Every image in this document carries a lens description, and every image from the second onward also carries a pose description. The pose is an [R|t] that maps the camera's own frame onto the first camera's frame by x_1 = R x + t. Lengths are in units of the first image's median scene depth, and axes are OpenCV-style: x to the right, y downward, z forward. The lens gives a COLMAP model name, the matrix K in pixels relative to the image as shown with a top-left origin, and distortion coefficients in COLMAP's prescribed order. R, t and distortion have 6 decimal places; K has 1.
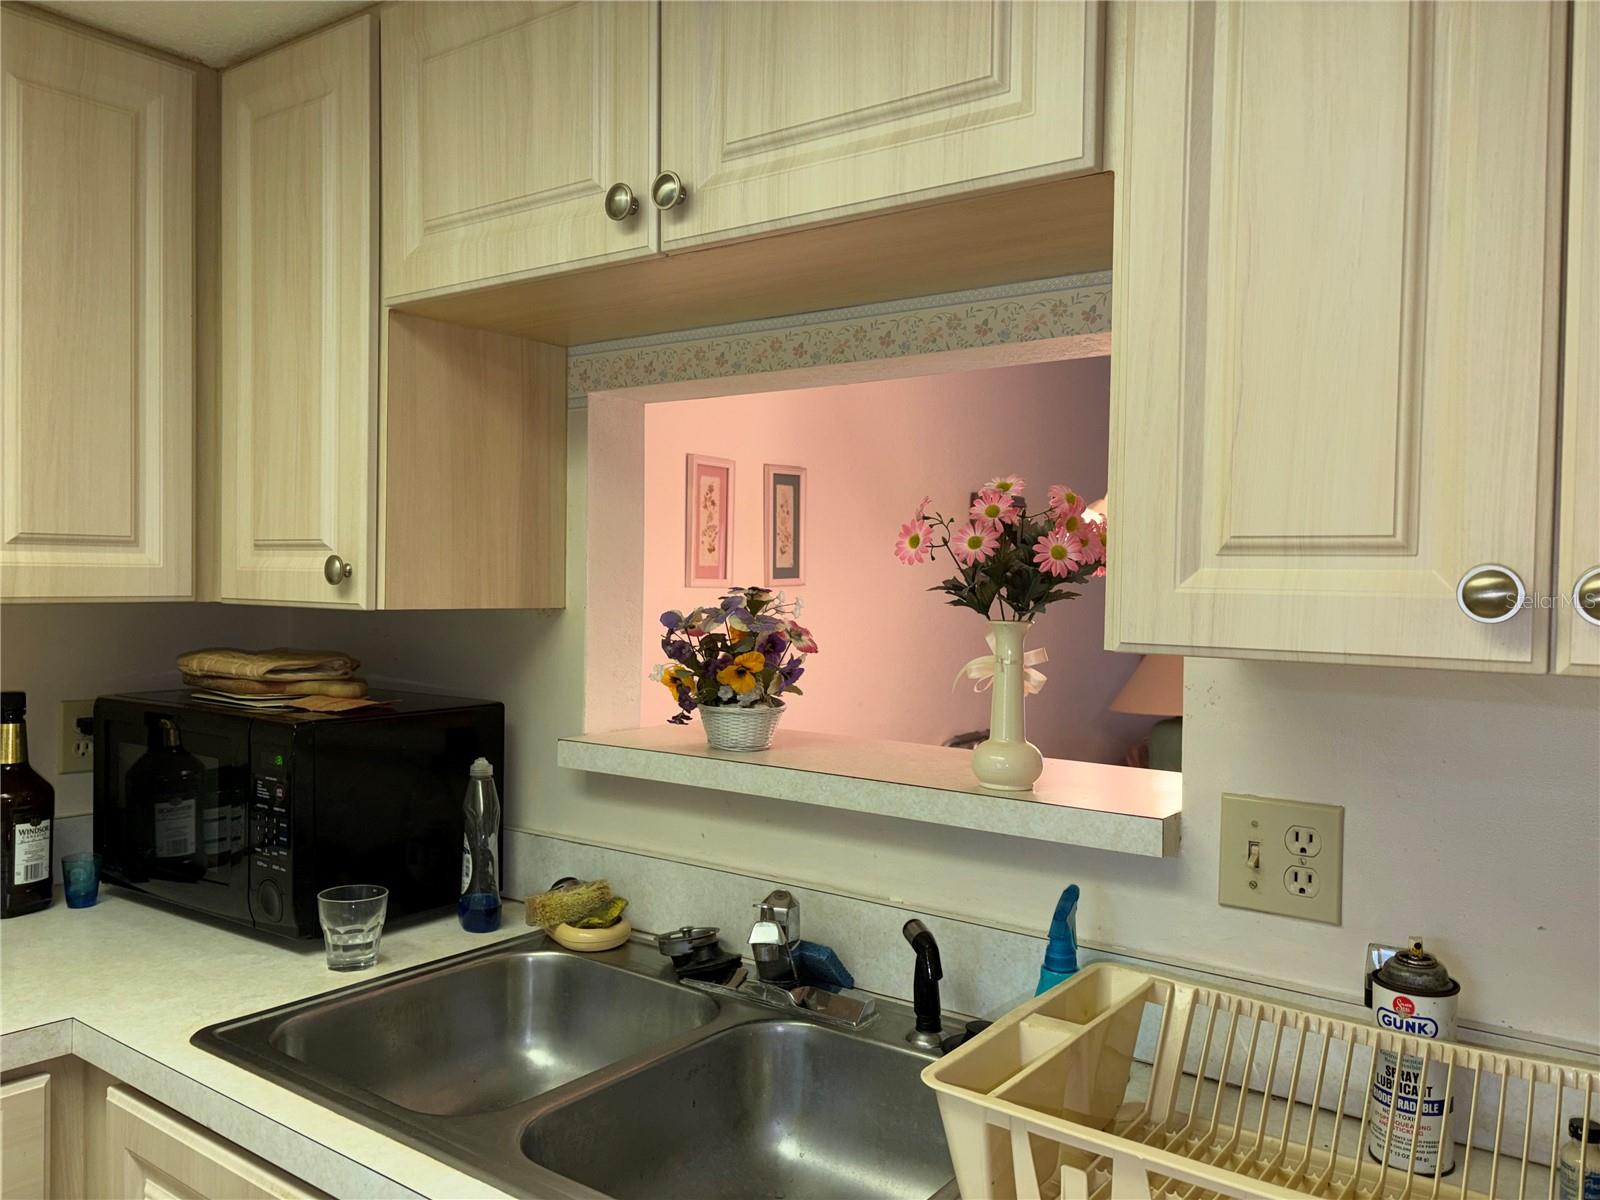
lens RADIAL K [[1201.6, 0, 798.6], [0, 1201.6, 605.3], [0, 0, 1]] dist [0.038452, -0.034779]
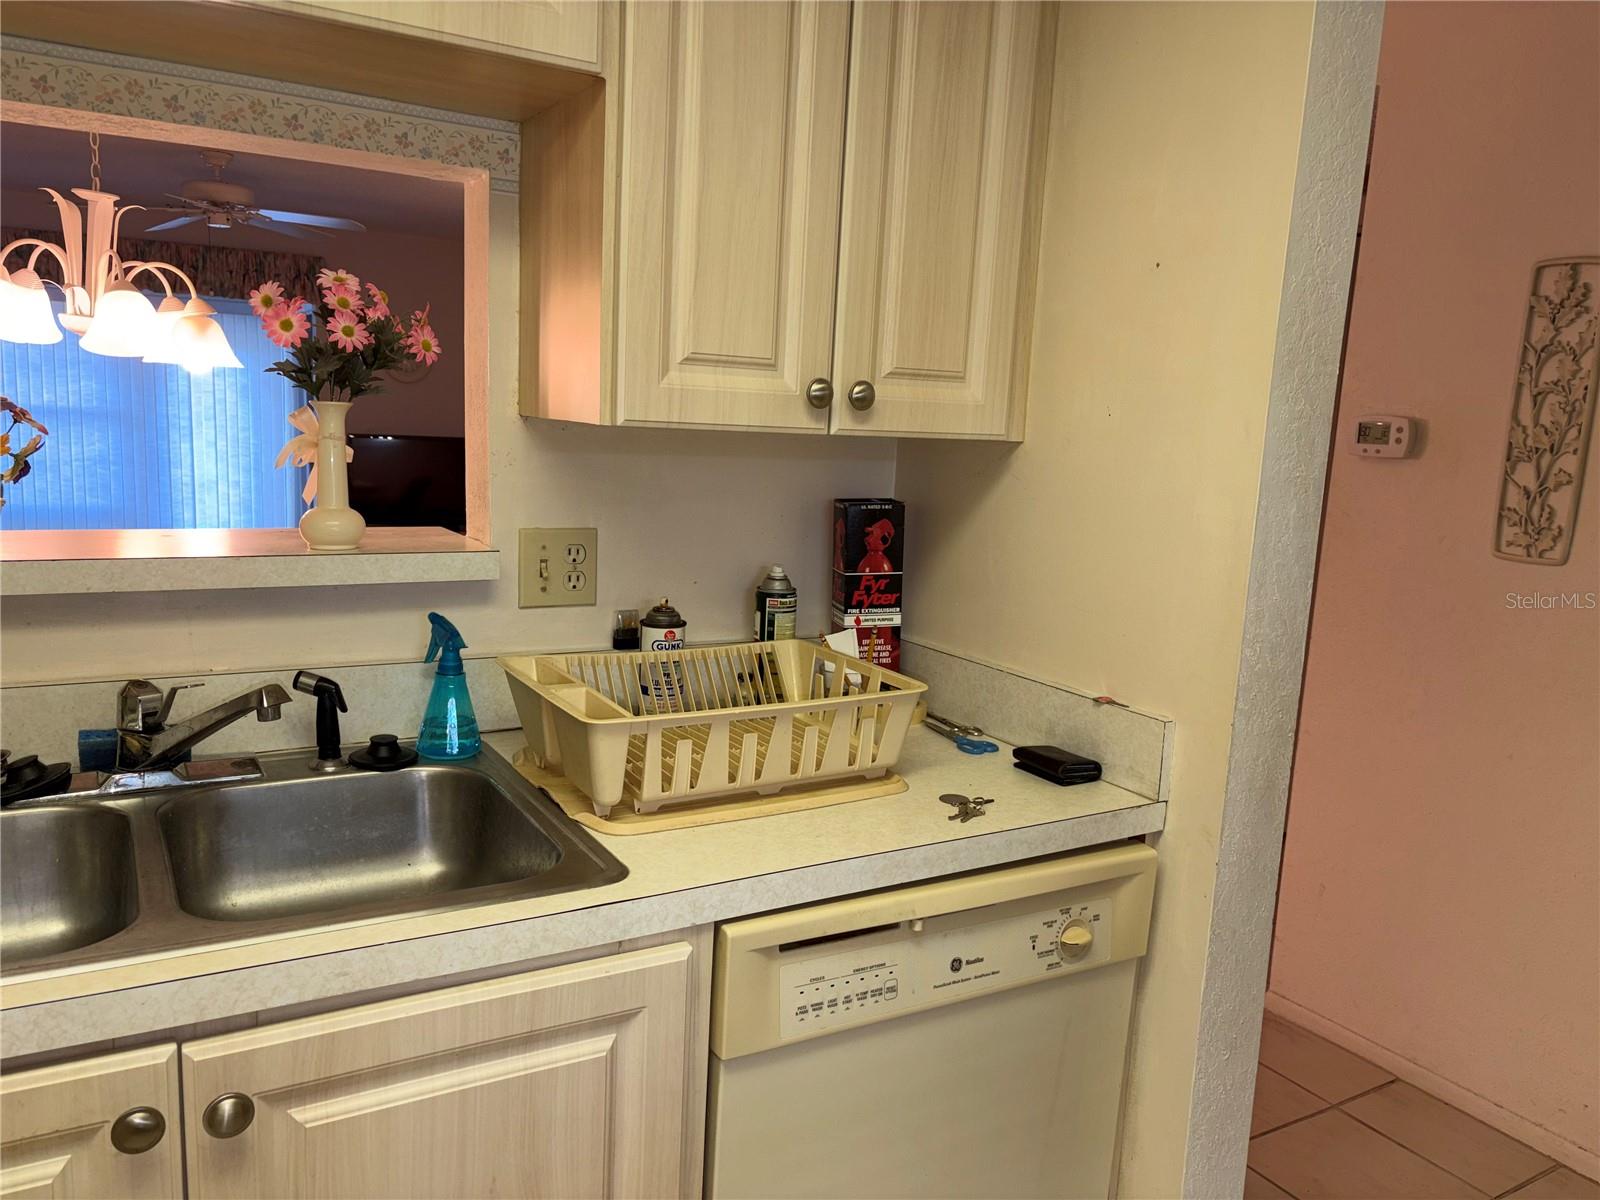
lens RADIAL K [[1201.6, 0, 795.0], [0, 1201.6, 600.8], [0, 0, 1]] dist [0.038452, -0.034779]
pose [[0.400793, -0.139775, 0.905444, -0.830364], [-0.021918, 0.986548, 0.161998, 0.004775], [-0.915907, -0.084773, 0.392338, 0.161391]]
